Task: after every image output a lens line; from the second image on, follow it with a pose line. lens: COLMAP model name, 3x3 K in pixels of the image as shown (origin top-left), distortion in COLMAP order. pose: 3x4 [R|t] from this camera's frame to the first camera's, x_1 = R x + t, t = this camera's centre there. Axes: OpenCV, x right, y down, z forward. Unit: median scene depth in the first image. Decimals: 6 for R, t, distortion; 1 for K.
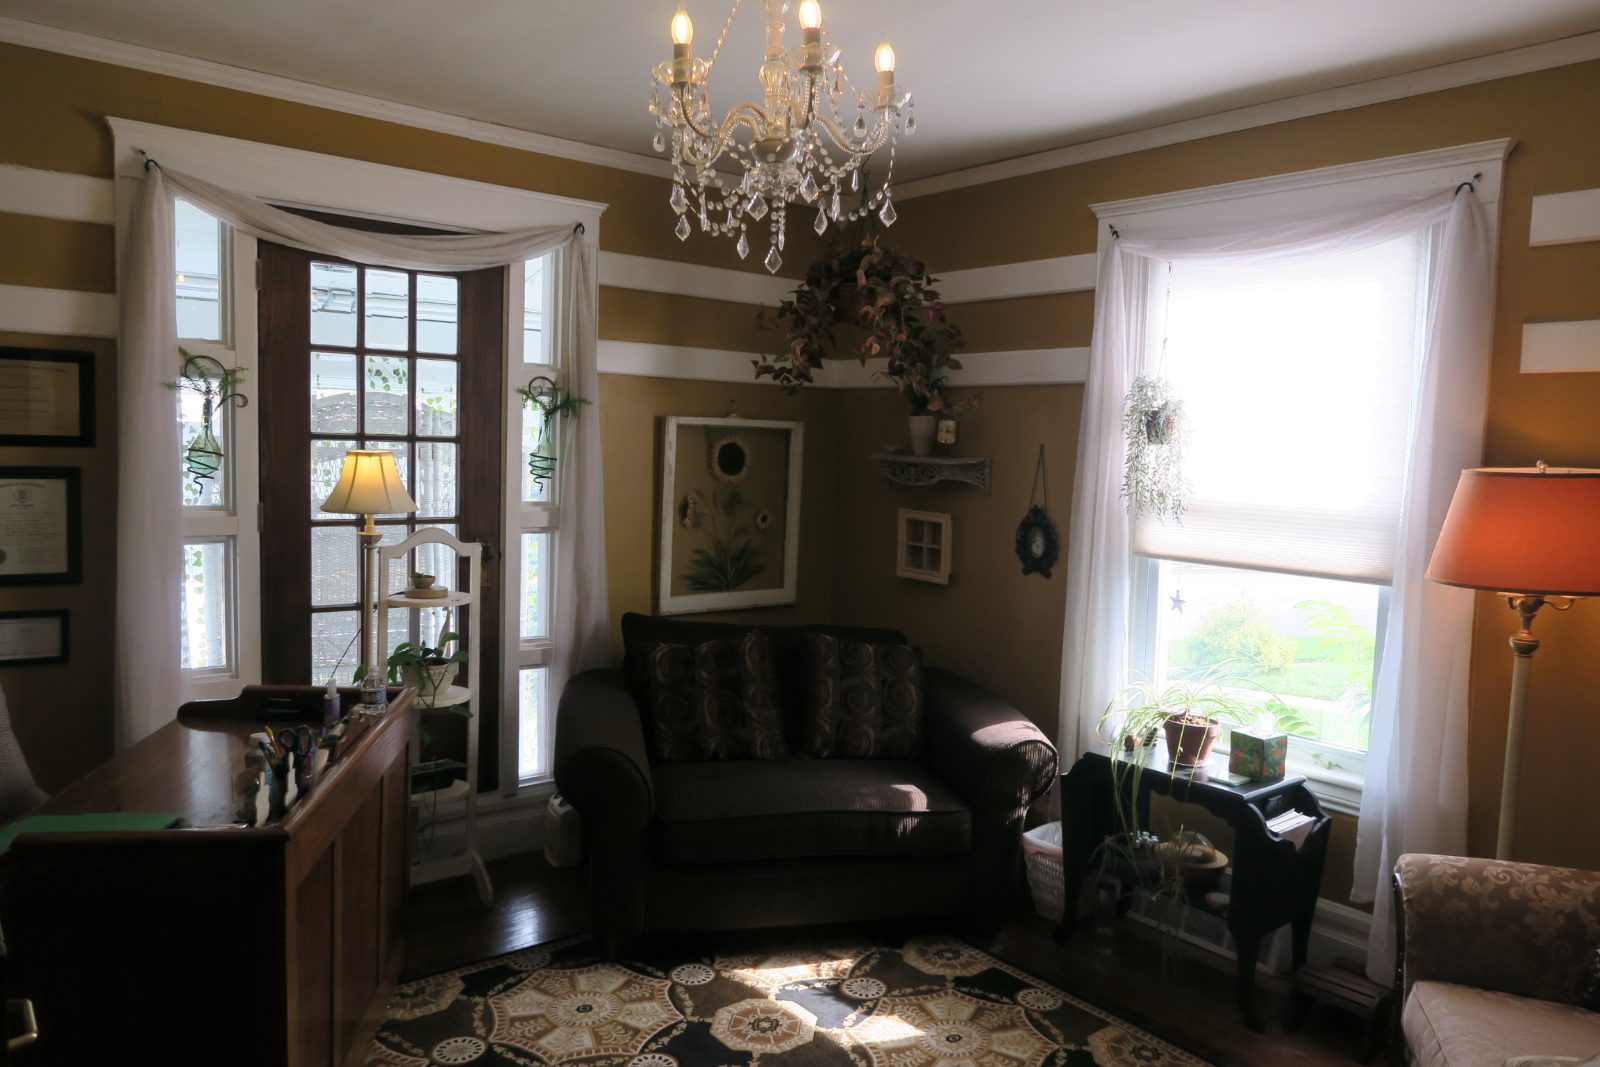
lens RADIAL K [[1136.7, 0, 800.6], [0, 1136.7, 530.2], [0, 0, 1]] dist [-0.007572, 0.005628]
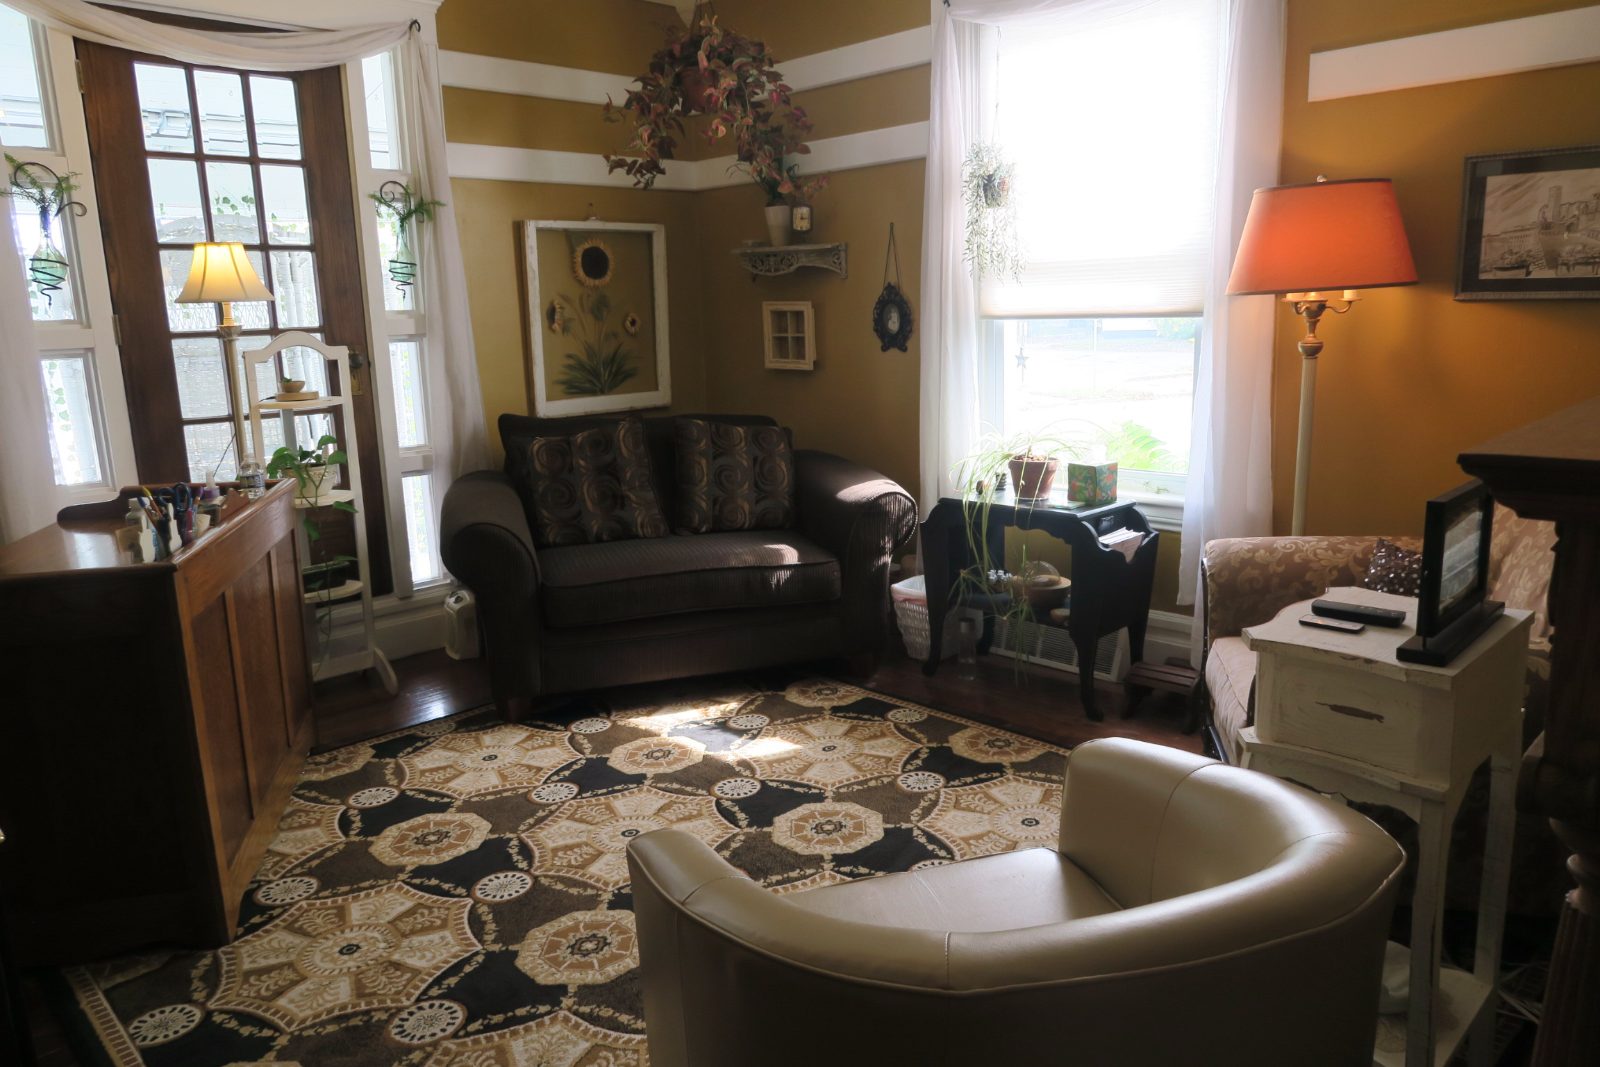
lens RADIAL K [[1136.7, 0, 800.2], [0, 1136.7, 532.8], [0, 0, 1]] dist [-0.007572, 0.005628]
pose [[0.993945, -0.077957, 0.077437, 0.030903], [0.068442, 0.990565, 0.118731, 0.087449], [-0.085963, -0.112712, 0.989902, -0.060679]]
